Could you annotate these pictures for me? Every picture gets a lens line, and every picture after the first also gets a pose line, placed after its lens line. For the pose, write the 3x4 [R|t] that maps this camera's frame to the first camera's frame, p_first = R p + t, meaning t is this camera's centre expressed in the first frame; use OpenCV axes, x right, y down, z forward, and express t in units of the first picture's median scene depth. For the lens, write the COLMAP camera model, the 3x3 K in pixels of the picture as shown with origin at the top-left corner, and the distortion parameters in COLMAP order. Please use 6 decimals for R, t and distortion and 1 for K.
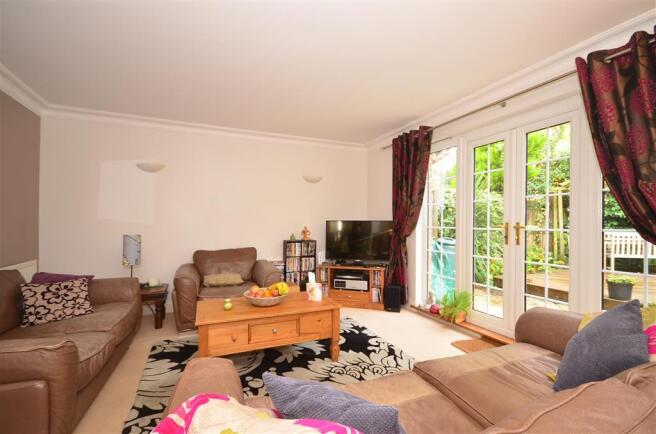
lens RADIAL K [[294.3, 0, 326.8], [0, 294.3, 219.7], [0, 0, 1]] dist [0.001122, -0.000134]
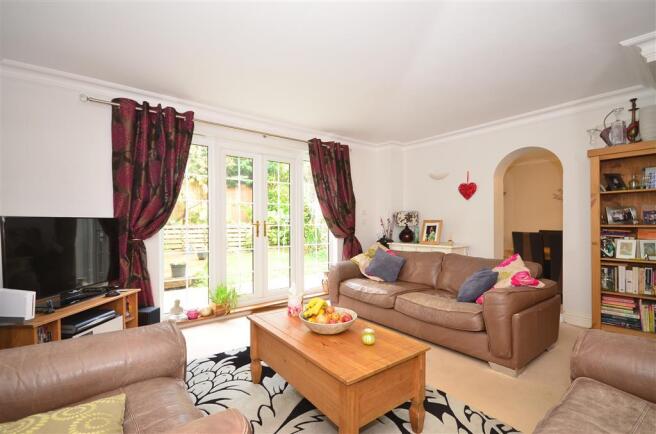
lens RADIAL K [[294.3, 0, 327.4], [0, 294.3, 219.8], [0, 0, 1]] dist [0.001122, -0.000134]
pose [[-0.253199, 0.018156, 0.967244, -0.697452], [0.002217, 0.999832, -0.018187, 0.026538], [-0.967412, -0.002461, -0.253196, 0.909729]]
